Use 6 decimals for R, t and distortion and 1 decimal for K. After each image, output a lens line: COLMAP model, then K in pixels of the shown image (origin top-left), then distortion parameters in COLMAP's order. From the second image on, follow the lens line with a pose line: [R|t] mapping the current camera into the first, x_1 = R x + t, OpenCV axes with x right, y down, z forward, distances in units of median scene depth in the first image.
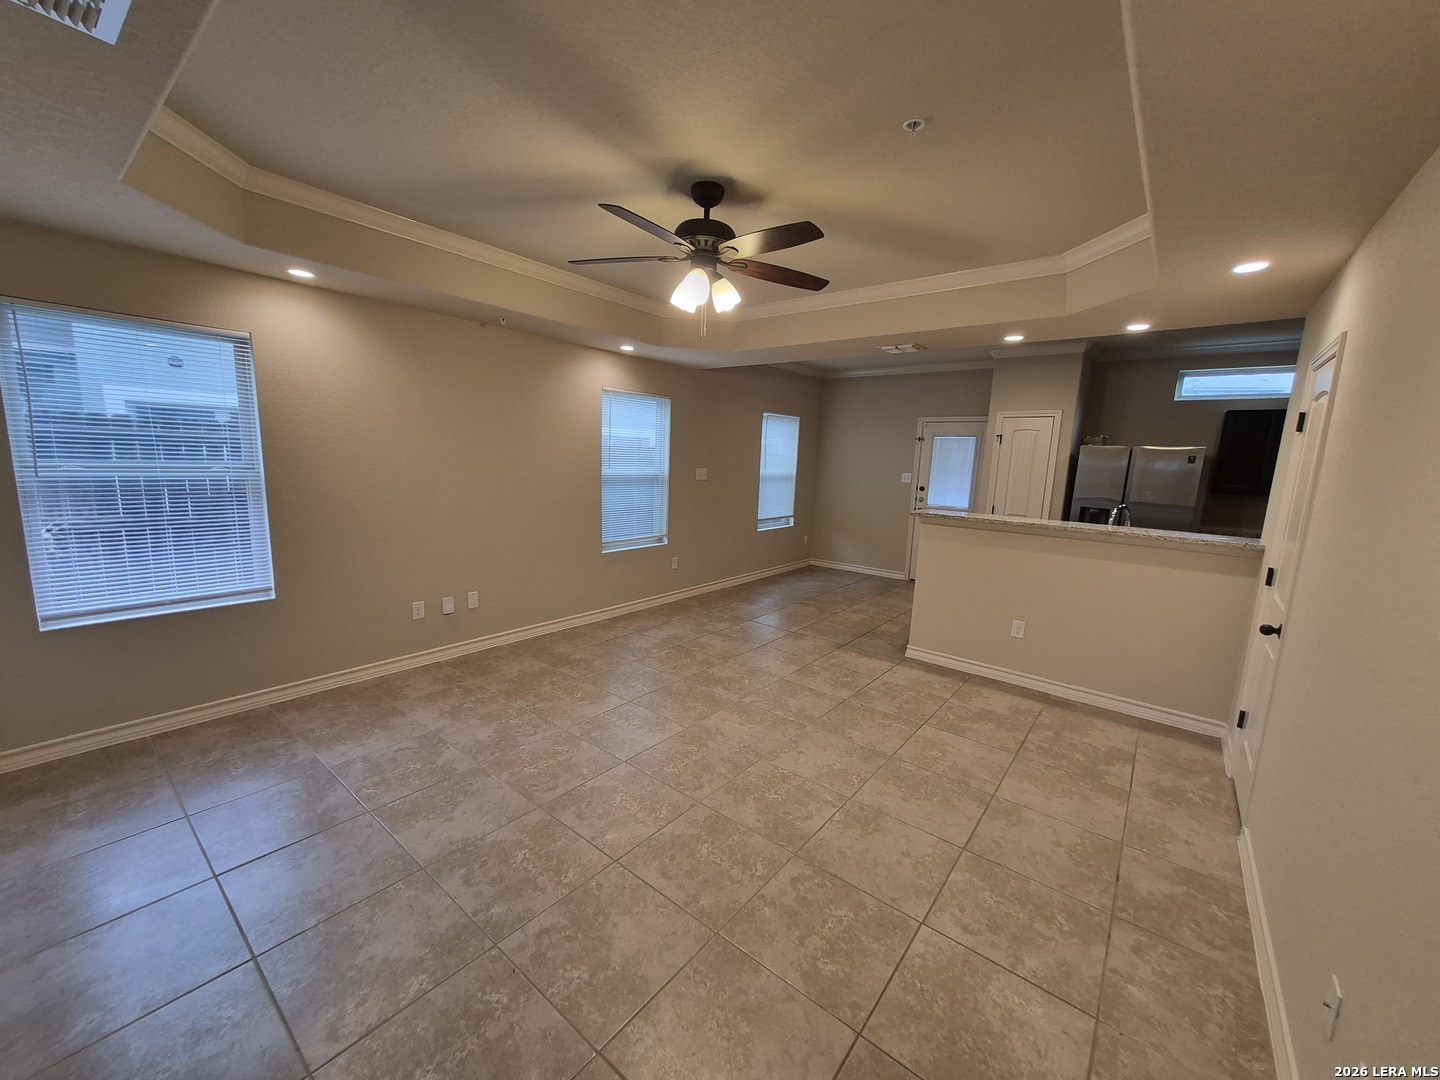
lens RADIAL K [[564.3, 0, 709.0], [0, 564.3, 547.6], [0, 0, 1]] dist [0.009198, -0.000733]
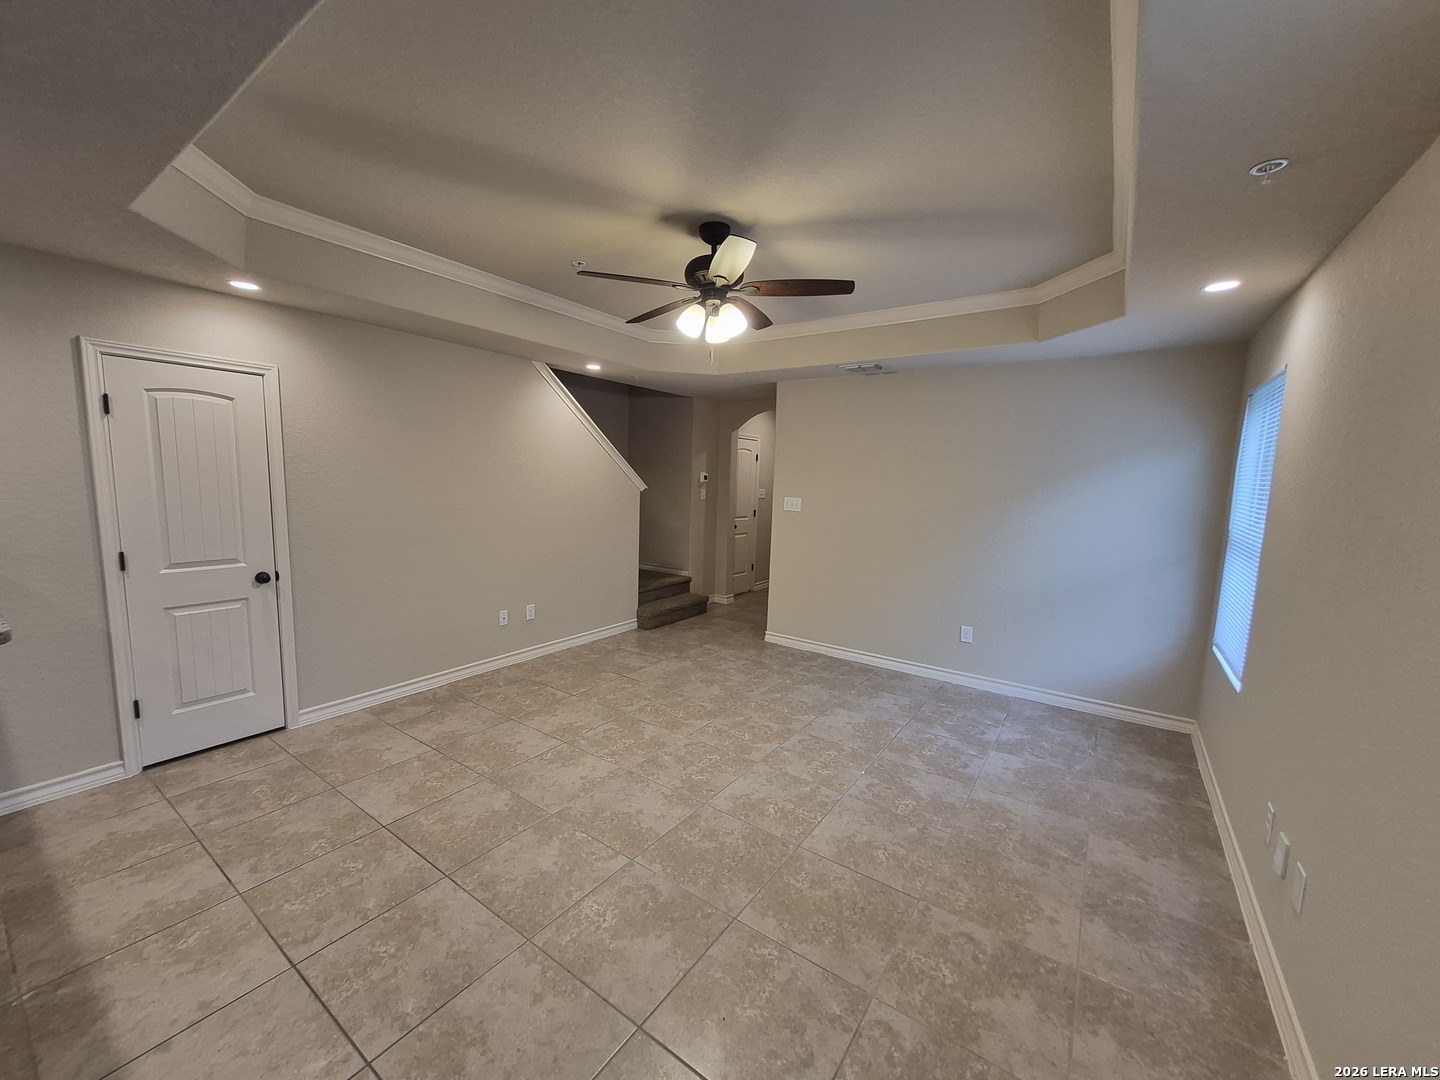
lens RADIAL K [[564.3, 0, 709.0], [0, 564.3, 547.6], [0, 0, 1]] dist [0.009198, -0.000733]
pose [[-0.995821, -0.056124, -0.072046, 0.038448], [-0.074483, 0.955605, 0.285083, -0.275036], [0.052848, 0.289258, -0.955791, 1.664987]]
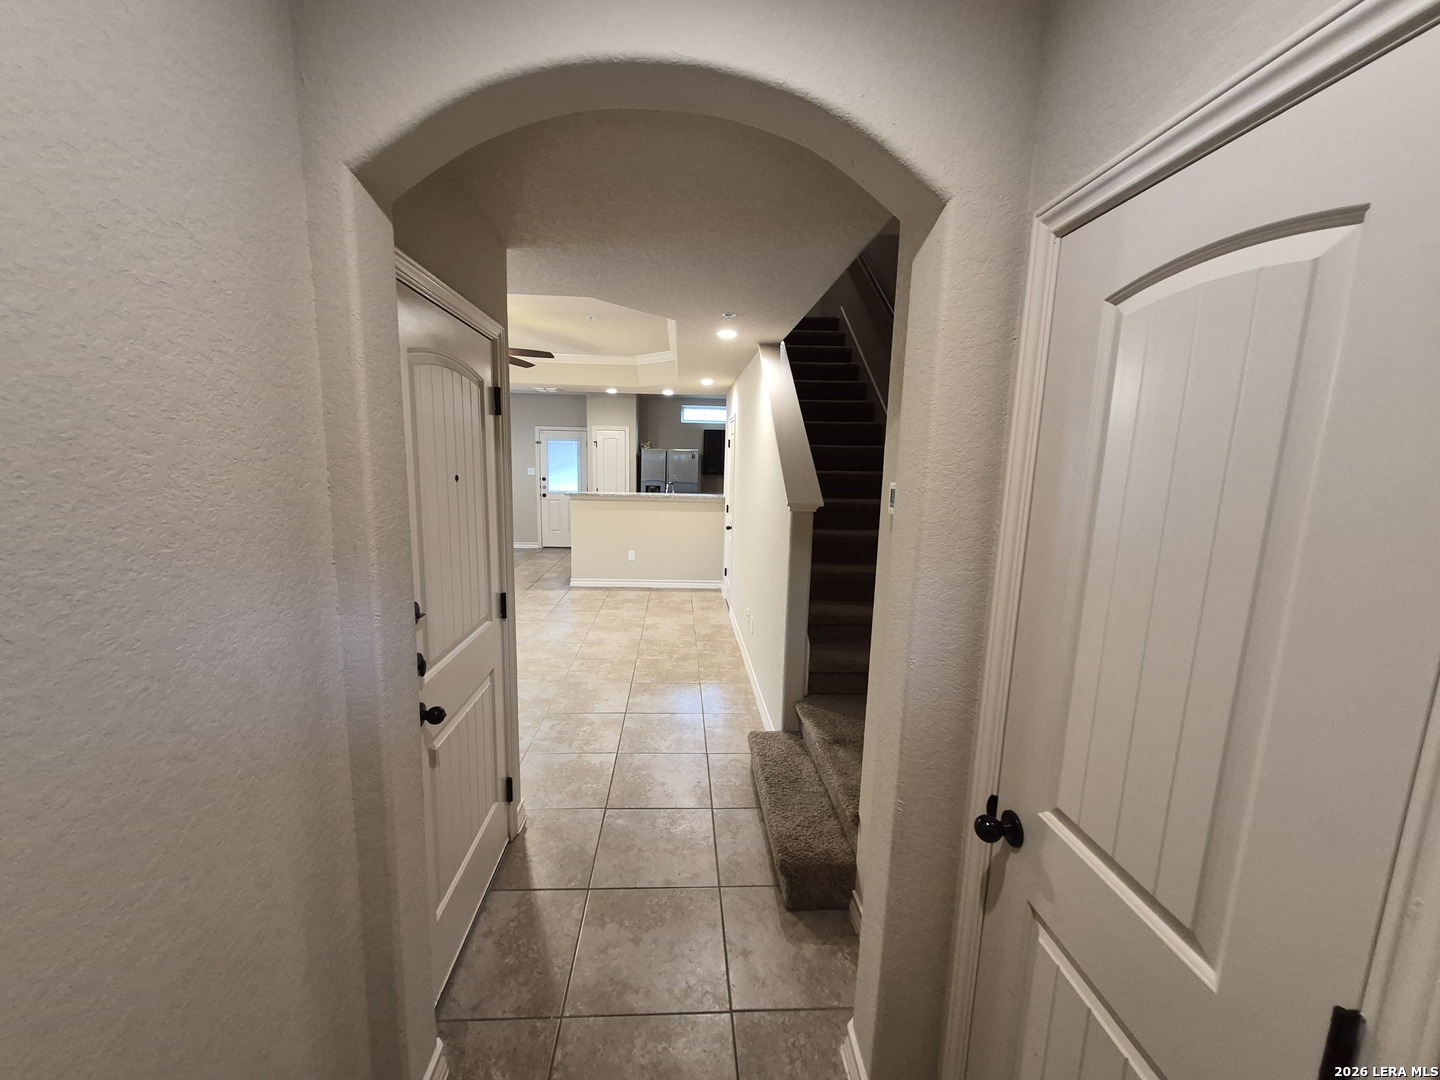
lens RADIAL K [[567.3, 0, 700.0], [0, 567.3, 548.2], [0, 0, 1]] dist [0.000025, -0.000176]
pose [[0.748362, -0.125018, 0.651402, -0.540932], [0.116296, 0.991595, 0.056701, 0.057812], [-0.653016, 0.033323, 0.756611, -0.582180]]
